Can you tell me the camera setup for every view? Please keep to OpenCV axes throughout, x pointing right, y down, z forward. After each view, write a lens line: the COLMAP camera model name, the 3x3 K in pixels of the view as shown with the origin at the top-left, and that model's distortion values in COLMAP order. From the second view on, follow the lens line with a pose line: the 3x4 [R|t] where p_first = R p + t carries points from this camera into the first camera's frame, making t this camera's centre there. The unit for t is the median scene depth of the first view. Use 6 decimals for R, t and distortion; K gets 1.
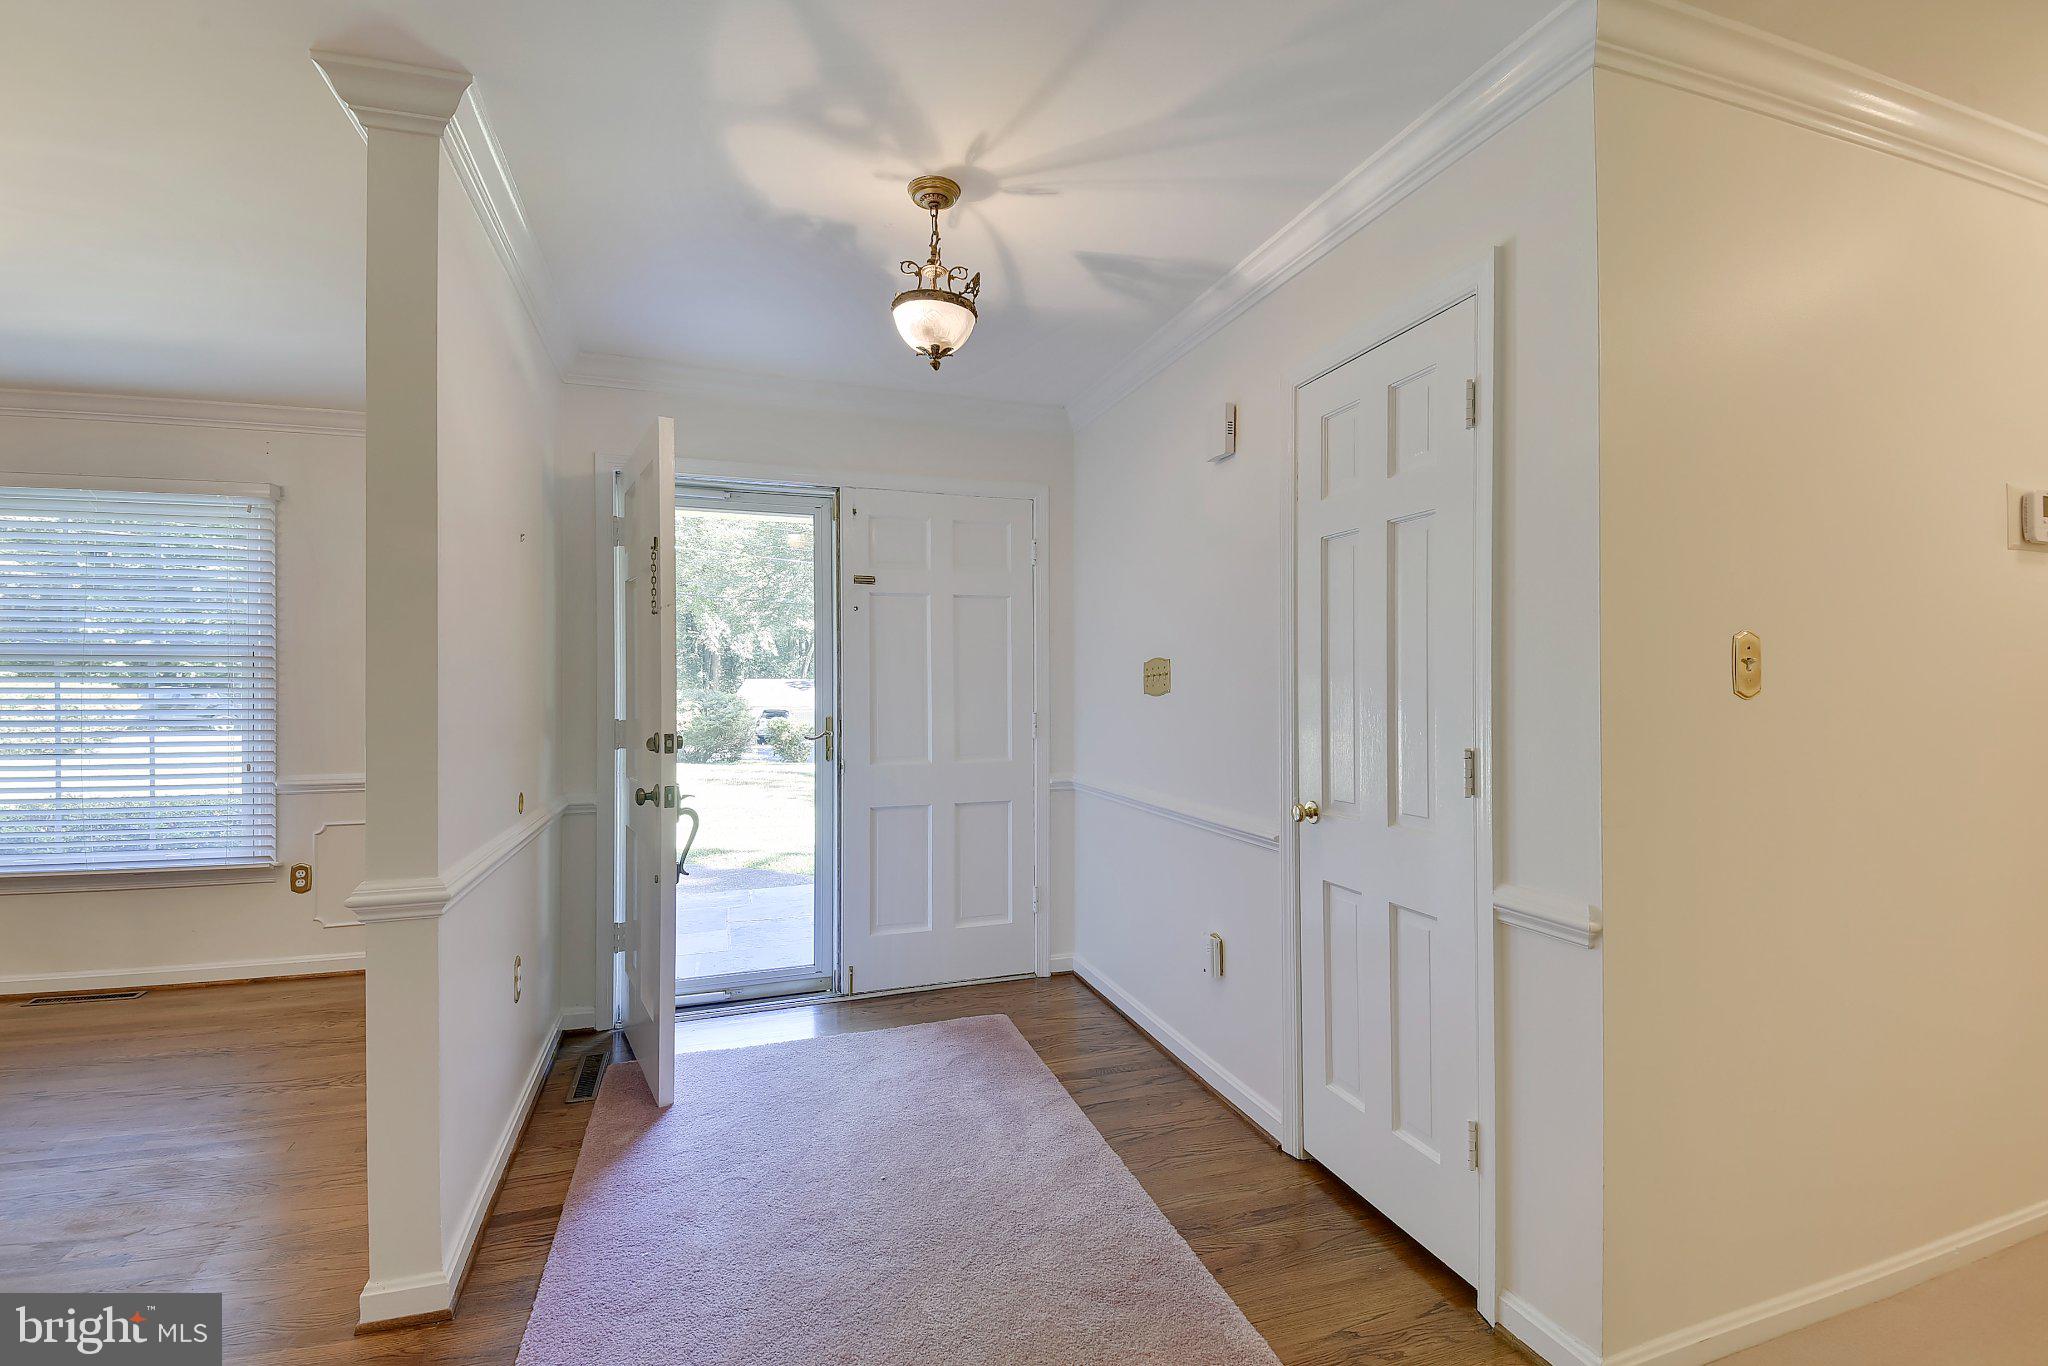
lens RADIAL K [[894.5, 0, 1036.8], [0, 894.5, 685.7], [0, 0, 1]] dist [-0.012082, -0.000514]
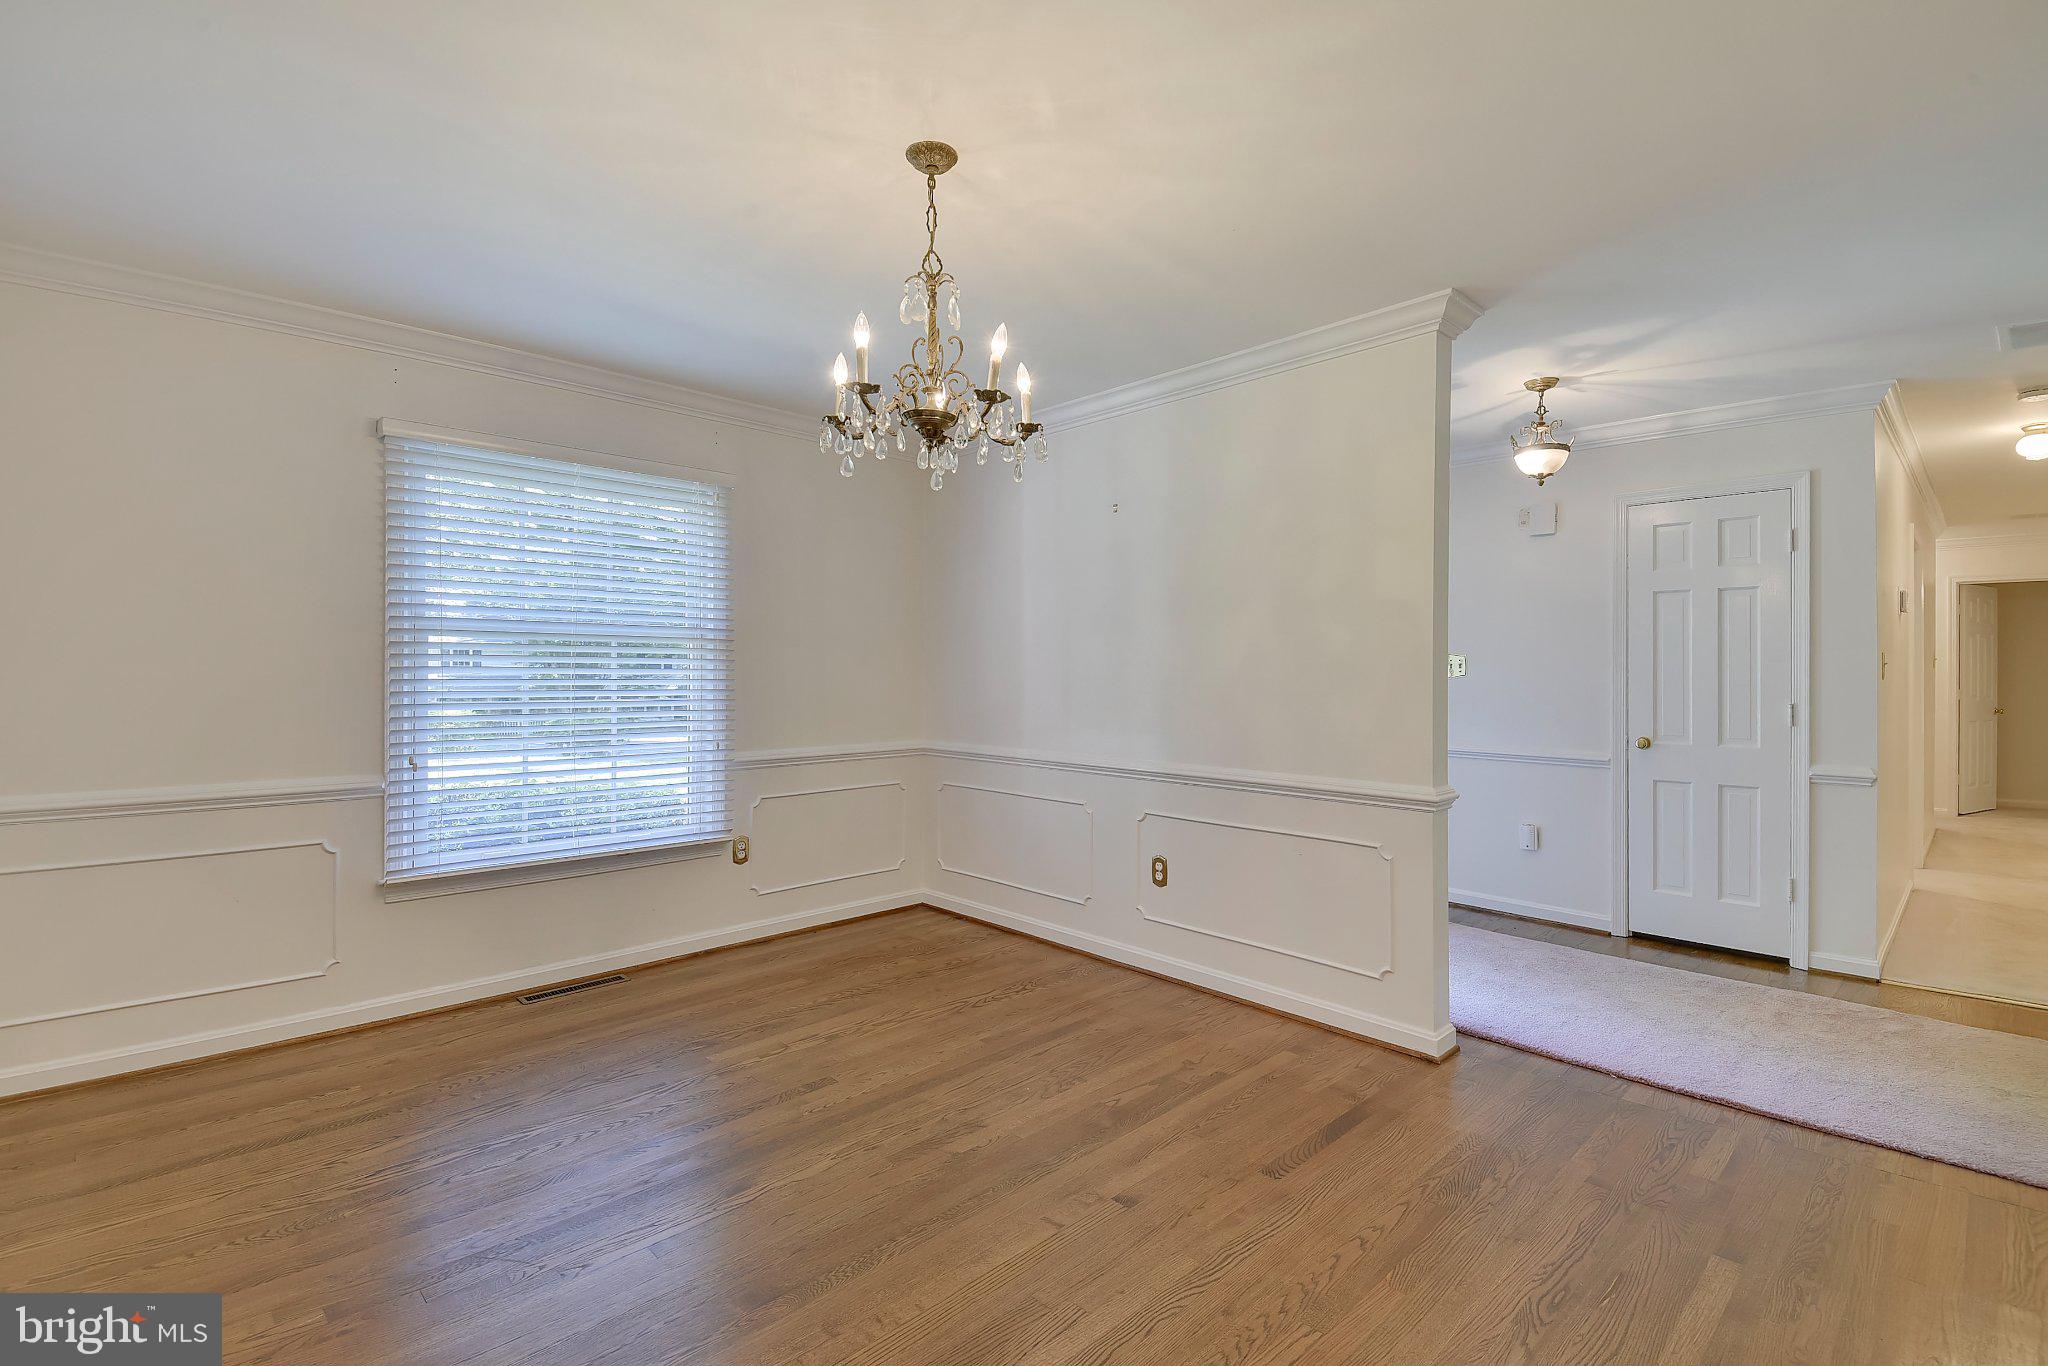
lens RADIAL K [[947.1, 0, 1018.7], [0, 947.1, 671.5], [0, 0, 1]] dist [-0.001391, -0.005261]
pose [[0.913174, 0.001409, 0.407567, -1.134626], [-0.007506, 0.999883, 0.013360, -0.011165], [-0.407501, -0.015259, 0.913077, -0.161454]]
